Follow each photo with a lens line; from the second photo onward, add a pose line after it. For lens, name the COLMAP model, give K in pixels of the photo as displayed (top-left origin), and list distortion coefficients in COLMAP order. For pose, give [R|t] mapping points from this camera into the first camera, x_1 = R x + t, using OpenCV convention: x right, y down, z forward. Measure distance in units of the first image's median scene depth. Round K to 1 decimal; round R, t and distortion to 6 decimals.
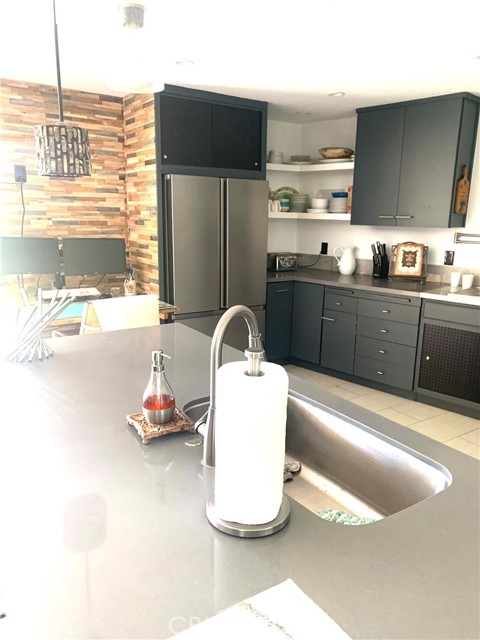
lens RADIAL K [[494.1, 0, 255.3], [0, 494.1, 322.6], [0, 0, 1]] dist [0.080263, -0.116574]
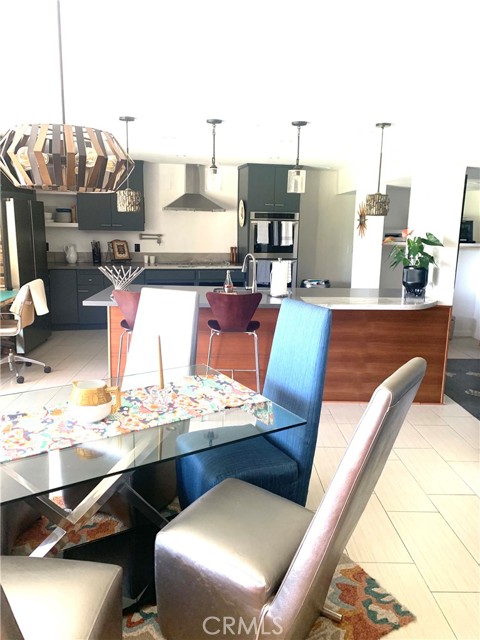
lens RADIAL K [[491.9, 0, 240.0], [0, 491.9, 320.0], [0, 0, 1]] dist [0.087996, -0.113472]
pose [[0.537699, -0.170418, 0.825735, -0.908024], [0.176747, 0.980382, 0.087241, 0.034233], [-0.824403, 0.099037, 0.557271, -0.266276]]
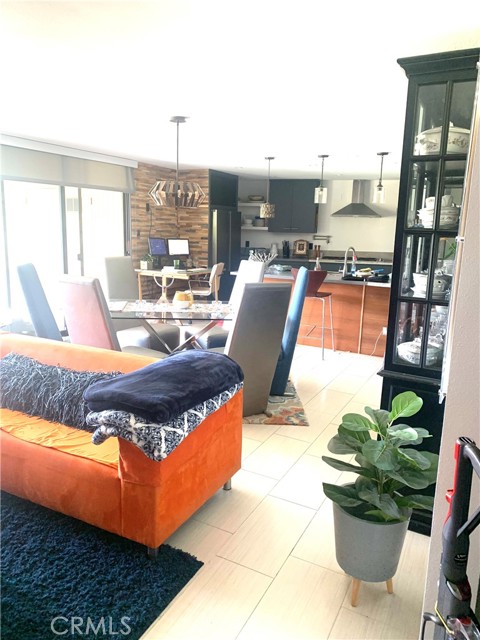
lens RADIAL K [[491.9, 0, 240.0], [0, 491.9, 320.0], [0, 0, 1]] dist [0.087996, -0.113472]
pose [[0.876136, -0.085734, 0.474379, -0.995013], [0.095329, 0.995438, 0.003841, 0.167212], [-0.472544, 0.041857, 0.880312, -0.829982]]
